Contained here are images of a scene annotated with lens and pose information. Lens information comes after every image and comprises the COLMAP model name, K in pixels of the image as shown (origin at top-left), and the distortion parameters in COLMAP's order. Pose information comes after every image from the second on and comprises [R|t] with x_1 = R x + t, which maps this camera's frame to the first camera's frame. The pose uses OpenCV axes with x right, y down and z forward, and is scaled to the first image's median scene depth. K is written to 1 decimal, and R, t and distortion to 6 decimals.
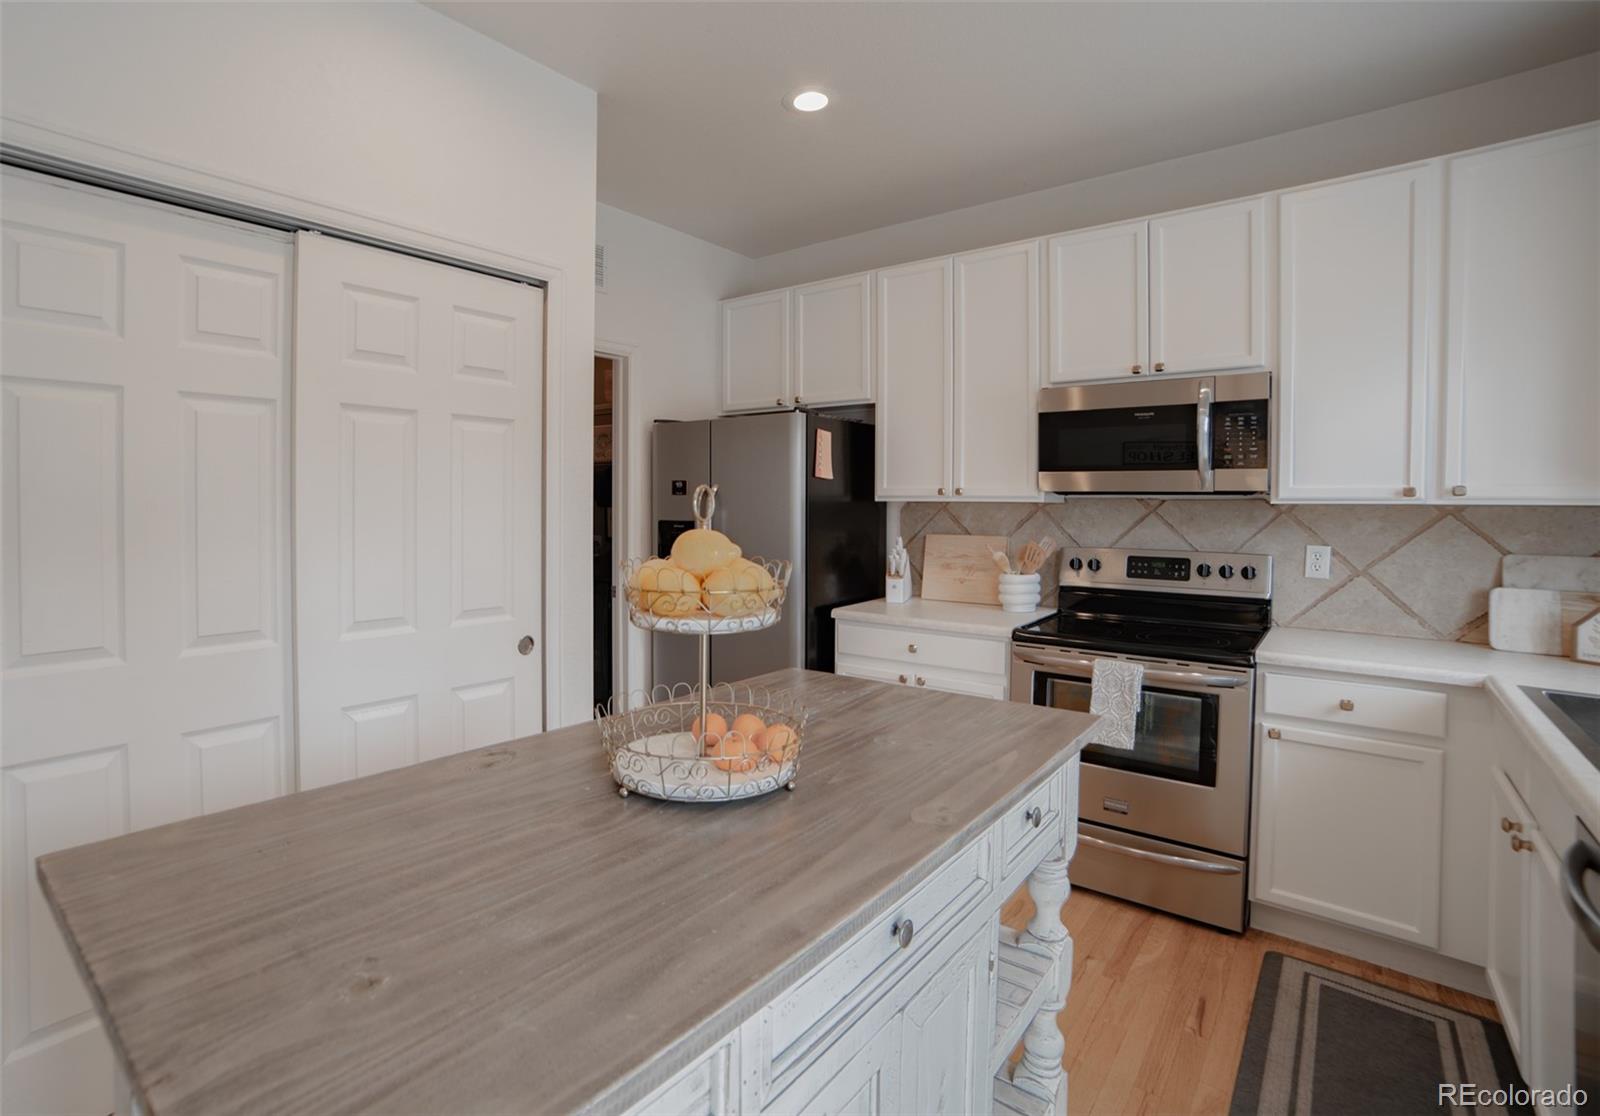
lens RADIAL K [[768.0, 0, 832.7], [0, 768.0, 514.5], [0, 0, 1]] dist [-0.000319, 0.000542]
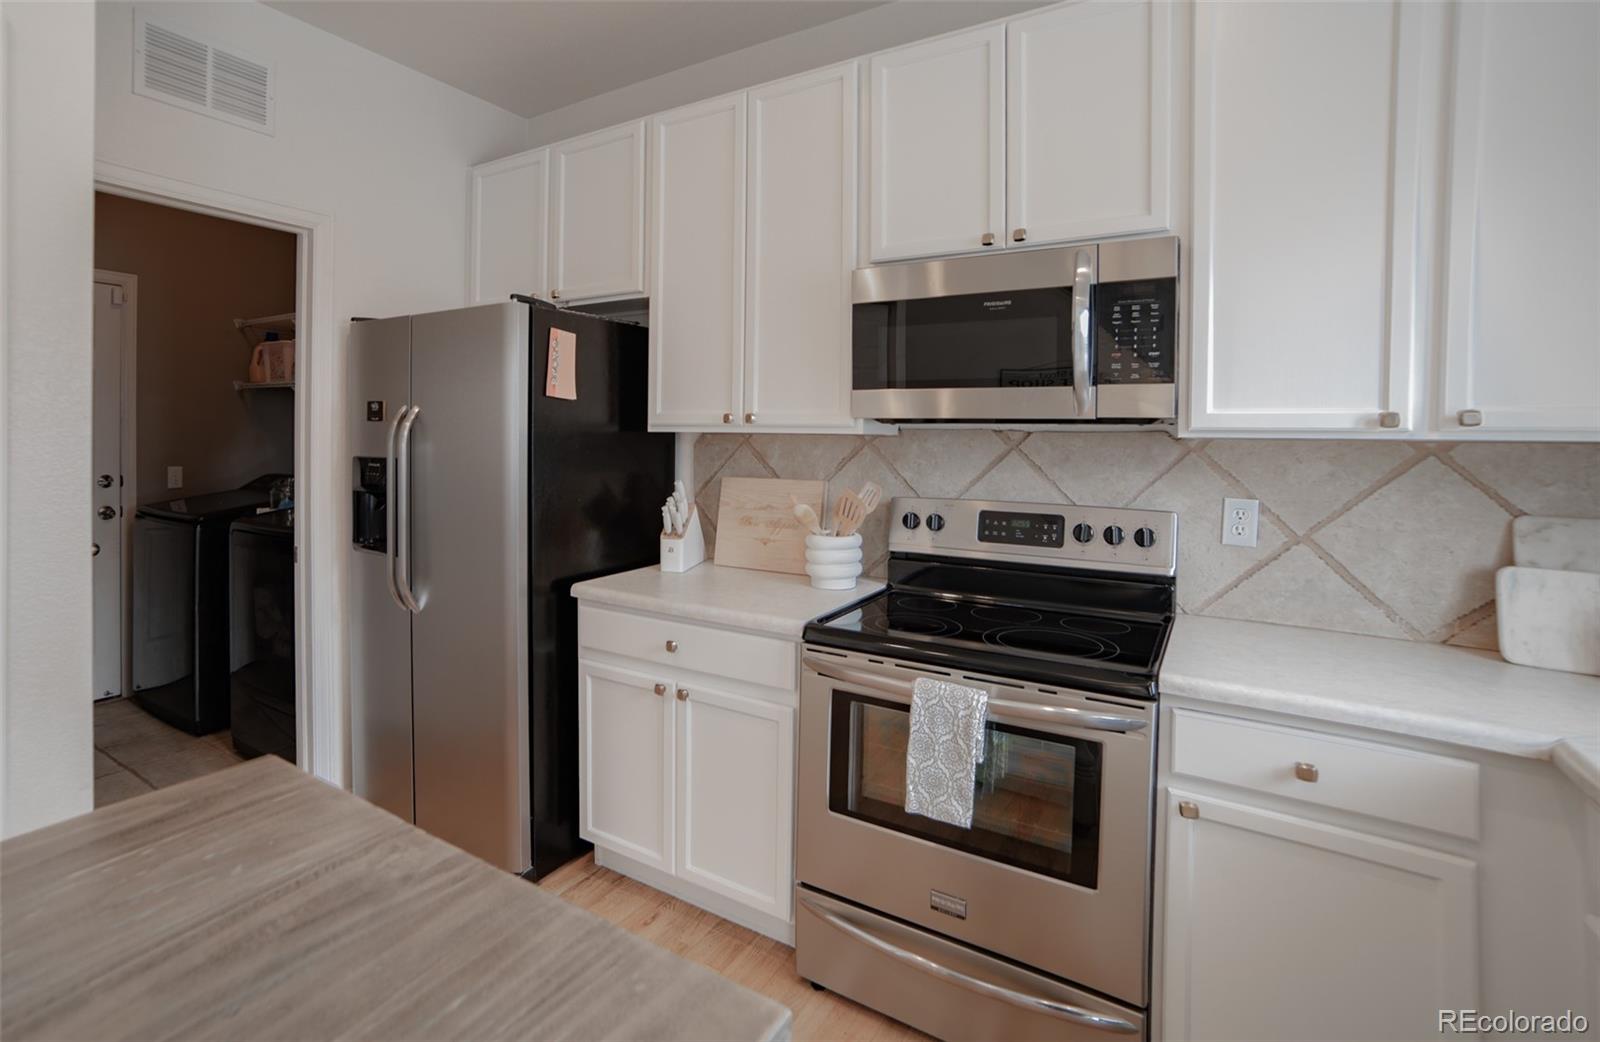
lens RADIAL K [[759.0, 0, 800.9], [0, 759.0, 443.4], [0, 0, 1]] dist [-0.015489, 0.019539]
pose [[0.996388, 0.006093, 0.084702, 0.174670], [-0.005518, 0.999960, -0.007023, -0.002438], [-0.084741, 0.006530, 0.996382, 0.345572]]
